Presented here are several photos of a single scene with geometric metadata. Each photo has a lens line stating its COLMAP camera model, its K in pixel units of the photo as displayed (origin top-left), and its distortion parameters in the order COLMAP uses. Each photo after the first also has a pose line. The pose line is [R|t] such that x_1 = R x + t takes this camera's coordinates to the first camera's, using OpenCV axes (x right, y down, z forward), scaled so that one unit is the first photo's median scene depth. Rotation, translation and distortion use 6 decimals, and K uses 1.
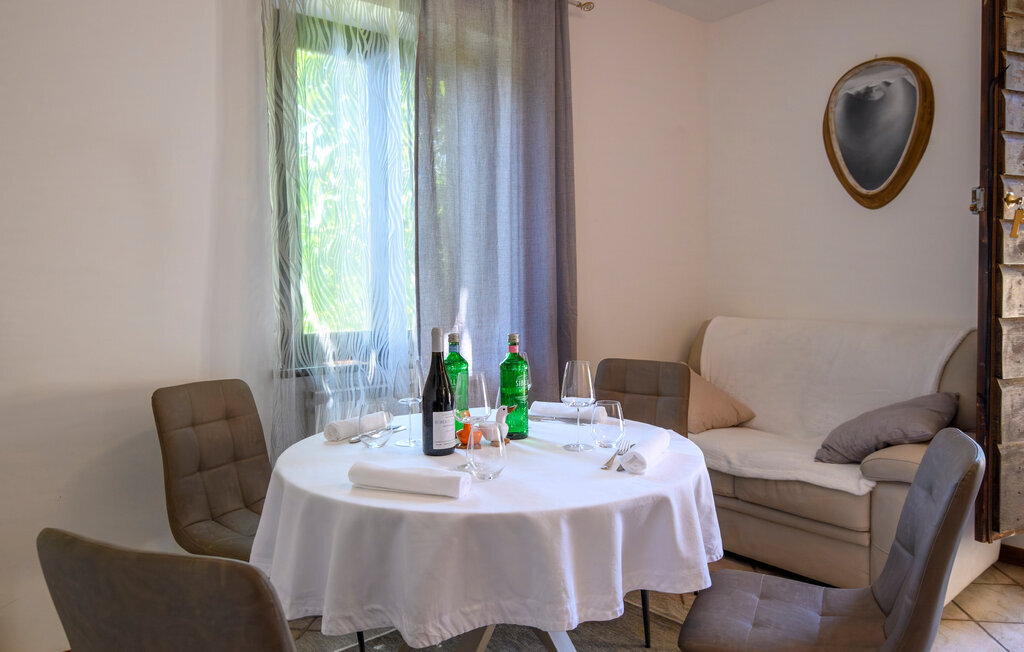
lens RADIAL K [[666.7, 0, 510.7], [0, 666.7, 345.6], [0, 0, 1]] dist [0.009368, -0.002484]
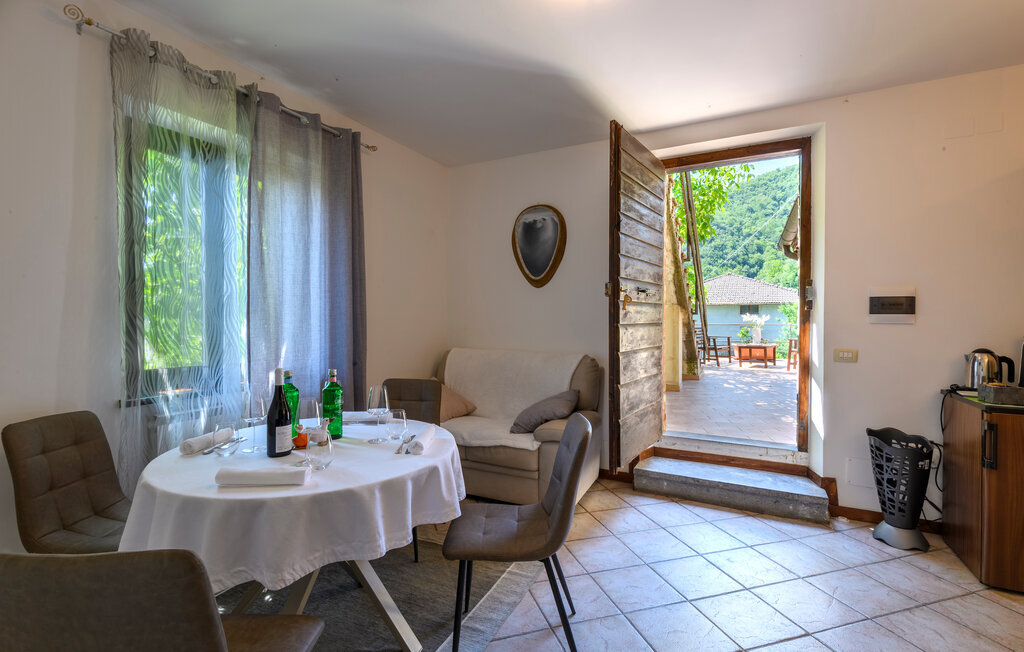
lens RADIAL K [[481.0, 0, 513.4], [0, 481.0, 348.5], [0, 0, 1]] dist [0.034318, -0.025547]
pose [[0.897478, -0.010457, 0.440936, -0.106759], [0.012128, 0.999926, -0.000971, -0.057274], [-0.440893, 0.006219, 0.897538, -0.153463]]
